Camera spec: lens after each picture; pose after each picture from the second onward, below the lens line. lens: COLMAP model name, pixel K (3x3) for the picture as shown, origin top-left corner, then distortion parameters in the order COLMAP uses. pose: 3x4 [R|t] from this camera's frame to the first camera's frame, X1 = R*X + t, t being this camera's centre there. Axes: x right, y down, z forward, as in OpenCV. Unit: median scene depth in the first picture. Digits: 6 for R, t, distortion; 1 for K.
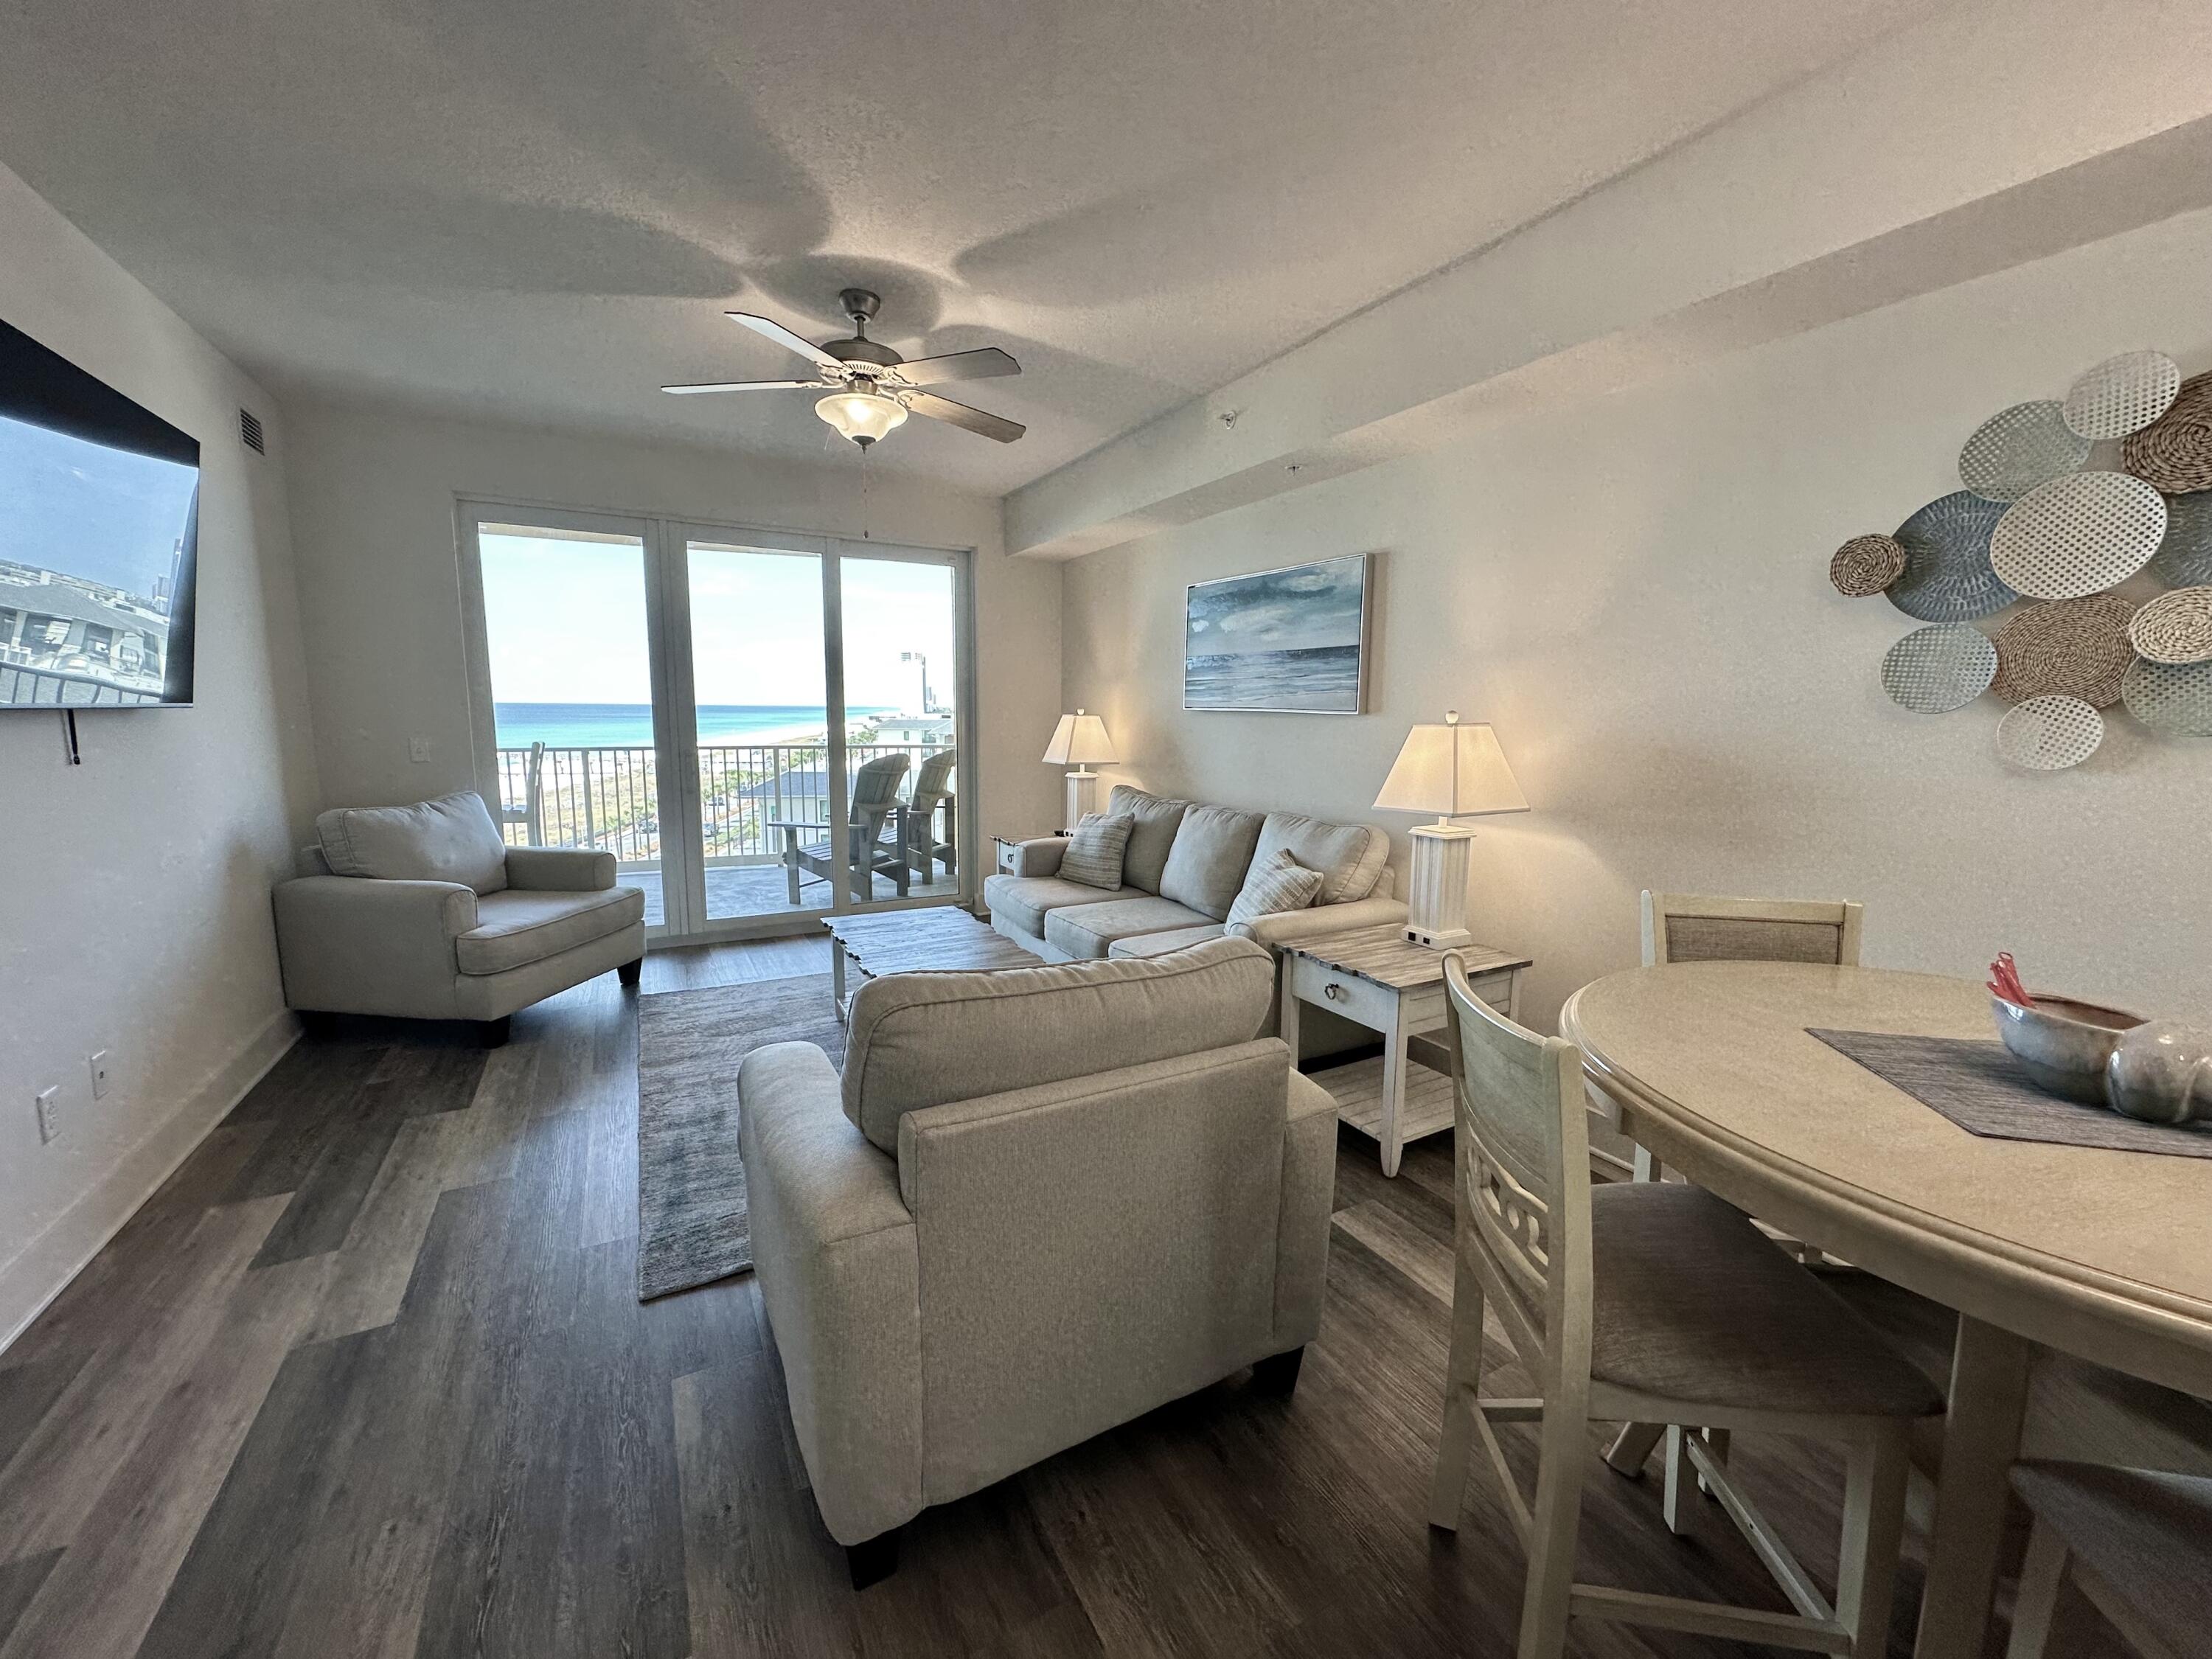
lens RADIAL K [[880.1, 0, 1107.5], [0, 880.1, 825.3], [0, 0, 1]] dist [0.000116, 0.000037]
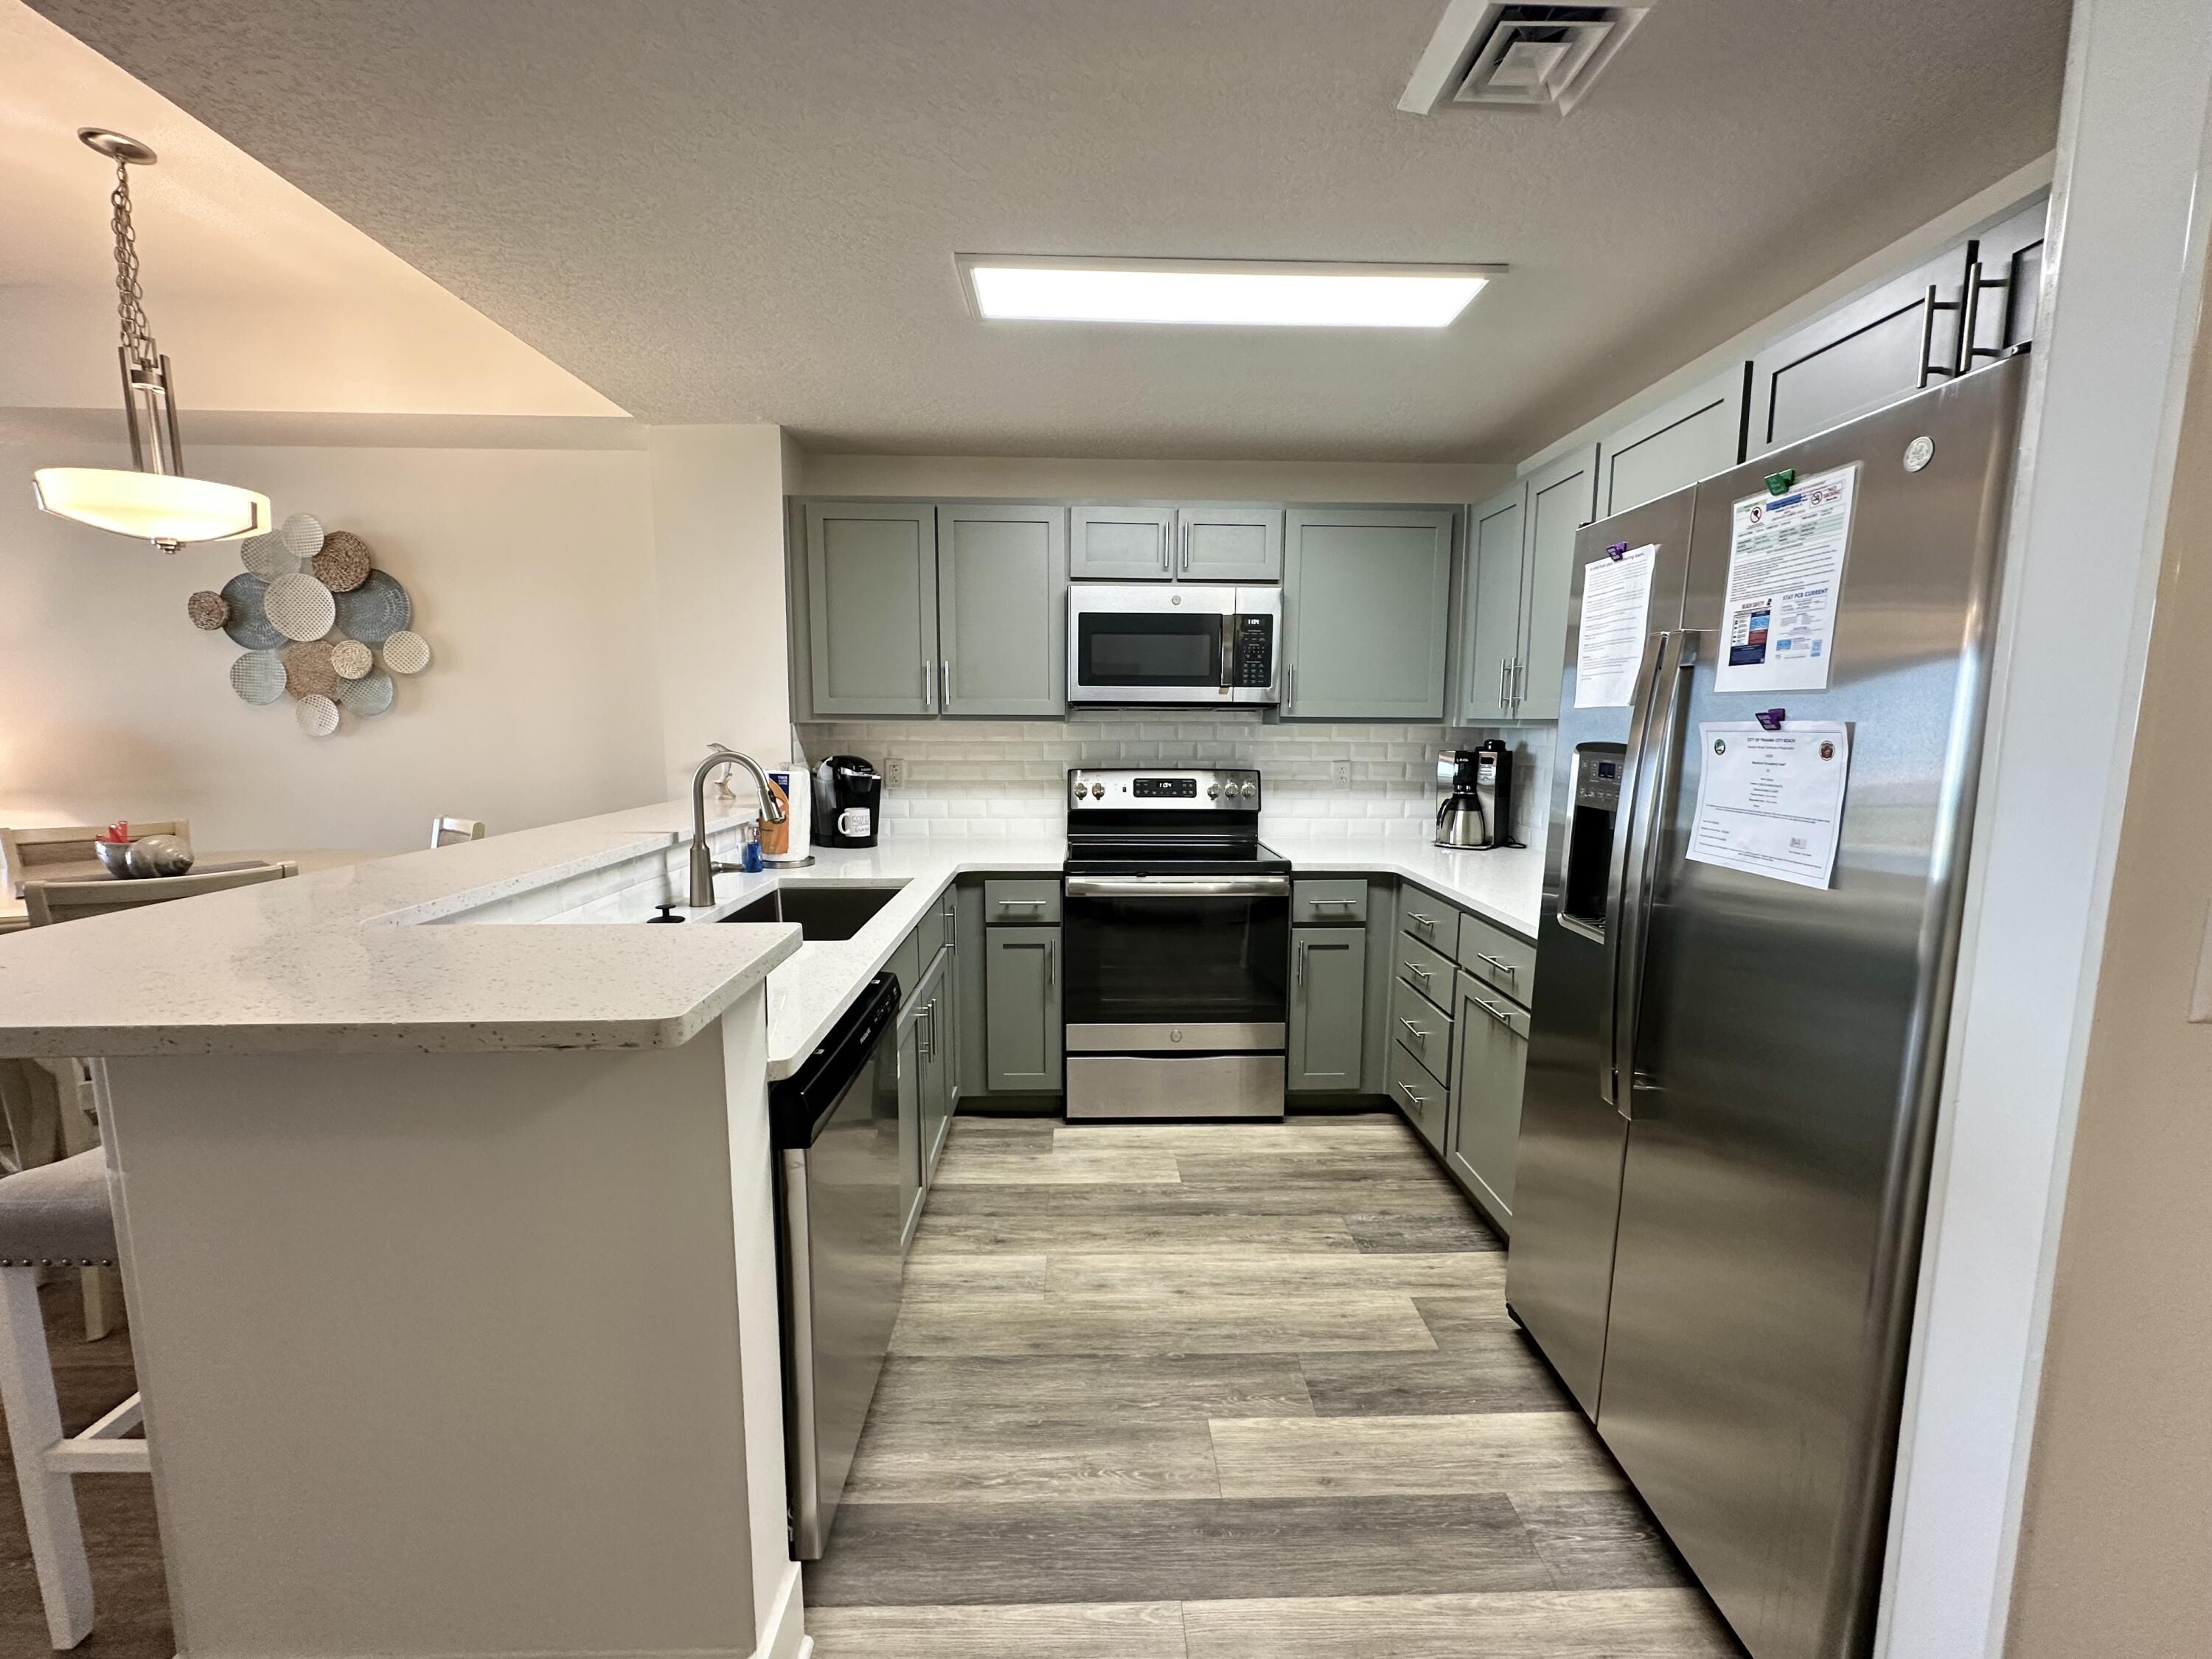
lens RADIAL K [[880.1, 0, 1118.5], [0, 880.1, 827.3], [0, 0, 1]] dist [0.000116, 0.000037]
pose [[0.459416, -0.116570, 0.880539, 0.103719], [0.119196, 0.990475, 0.068934, 0.096141], [-0.880187, 0.073288, 0.468935, -0.634285]]
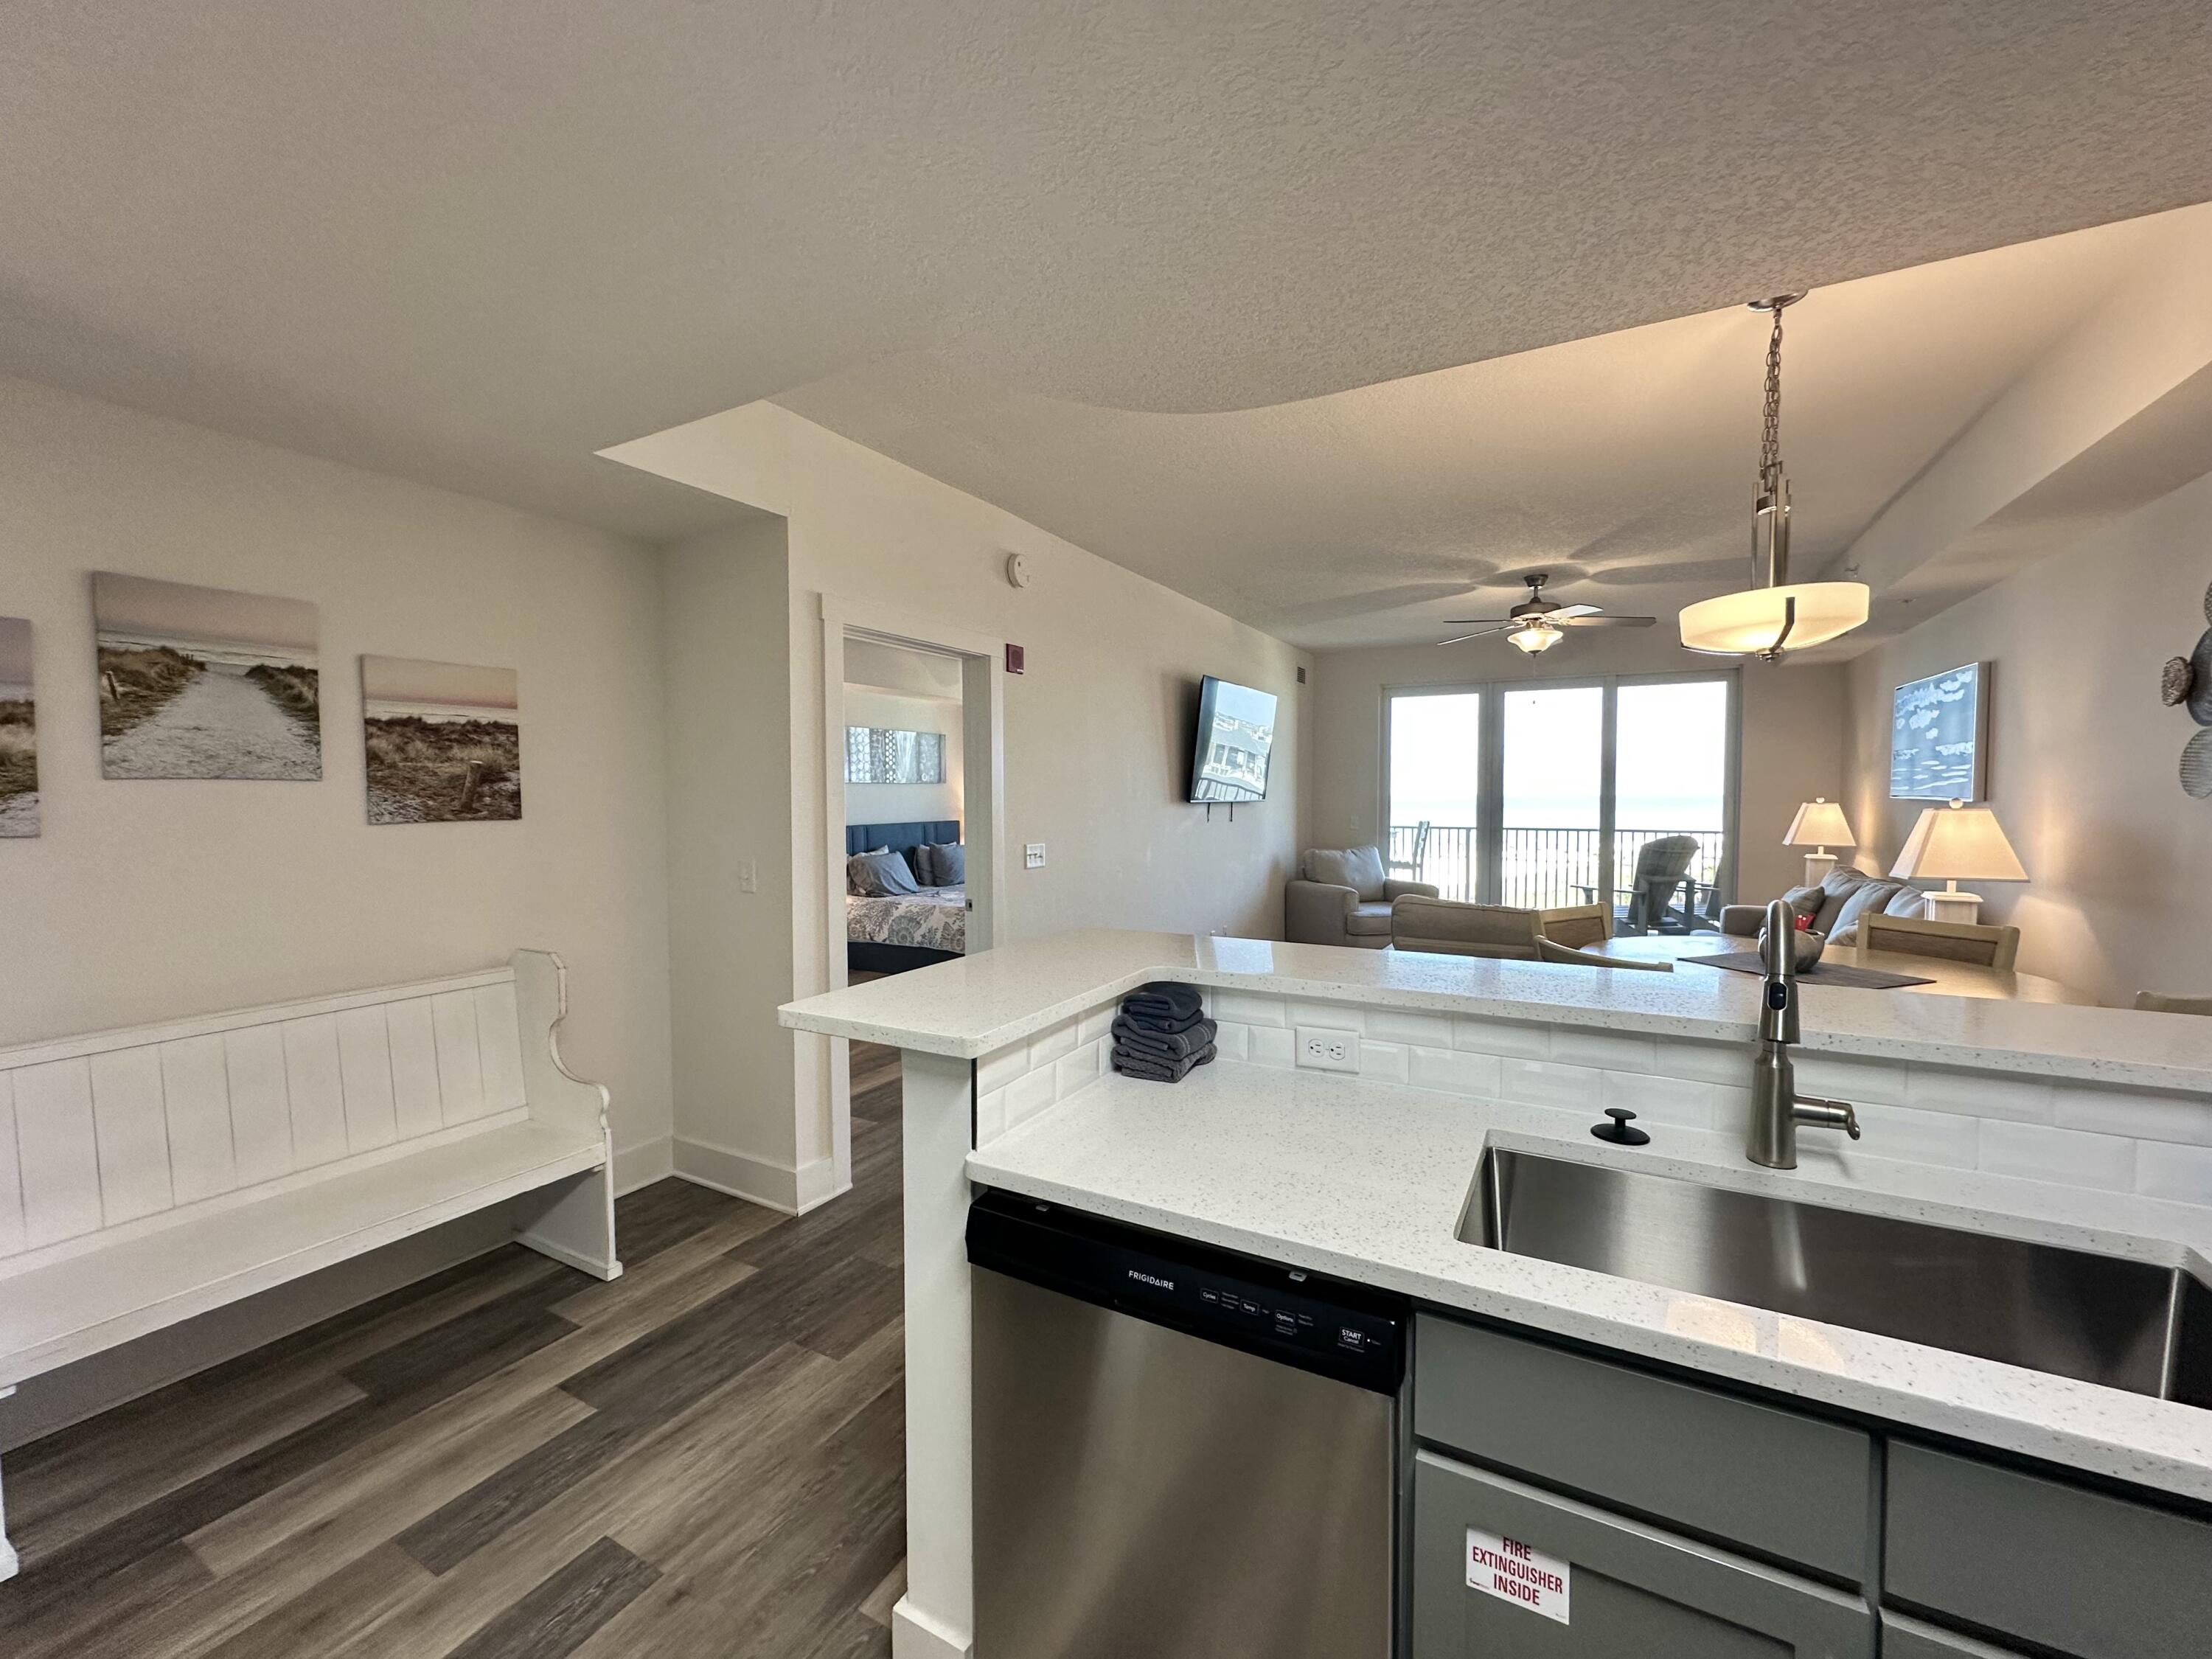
lens RADIAL K [[880.1, 0, 1111.5], [0, 880.1, 840.5], [0, 0, 1]] dist [0.000116, 0.000037]
pose [[0.539564, 0.034659, -0.841231, 0.621420], [-0.104838, 0.994142, -0.026284, 0.068194], [0.835392, 0.102375, 0.540037, -0.520210]]
